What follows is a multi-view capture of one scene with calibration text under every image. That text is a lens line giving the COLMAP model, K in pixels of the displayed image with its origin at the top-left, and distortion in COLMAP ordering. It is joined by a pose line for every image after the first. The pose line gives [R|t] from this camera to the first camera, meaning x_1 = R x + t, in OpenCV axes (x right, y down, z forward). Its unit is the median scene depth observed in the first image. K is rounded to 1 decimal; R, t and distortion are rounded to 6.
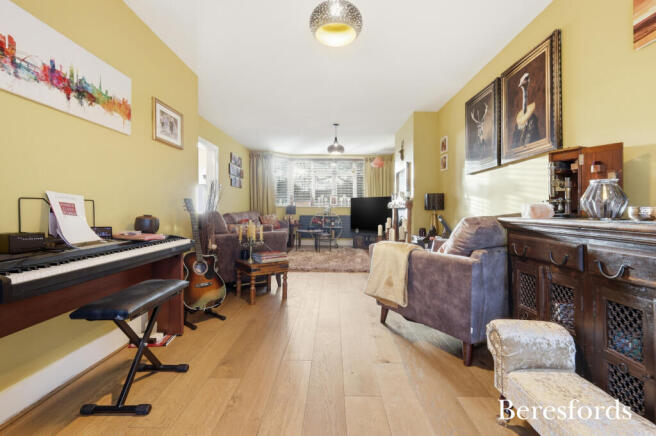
lens RADIAL K [[289.7, 0, 326.0], [0, 289.7, 212.4], [0, 0, 1]] dist [-0.004503, -0.000259]
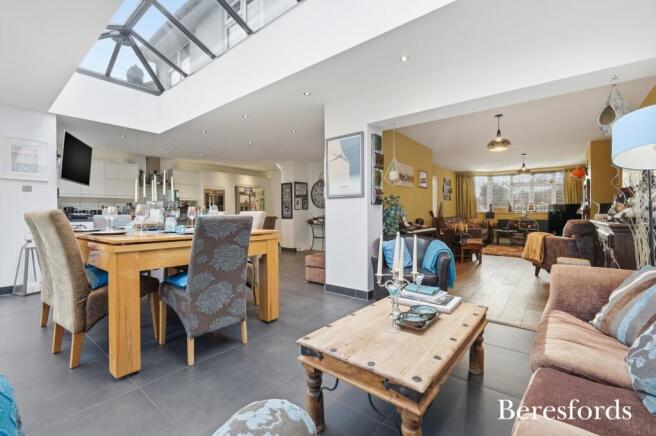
lens RADIAL K [[289.7, 0, 327.7], [0, 289.7, 215.4], [0, 0, 1]] dist [-0.004503, -0.000259]
pose [[0.791200, -0.001561, -0.611555, 0.109242], [-0.000989, 0.999992, -0.003833, -0.001660], [0.611556, 0.003637, 0.791192, -0.533309]]
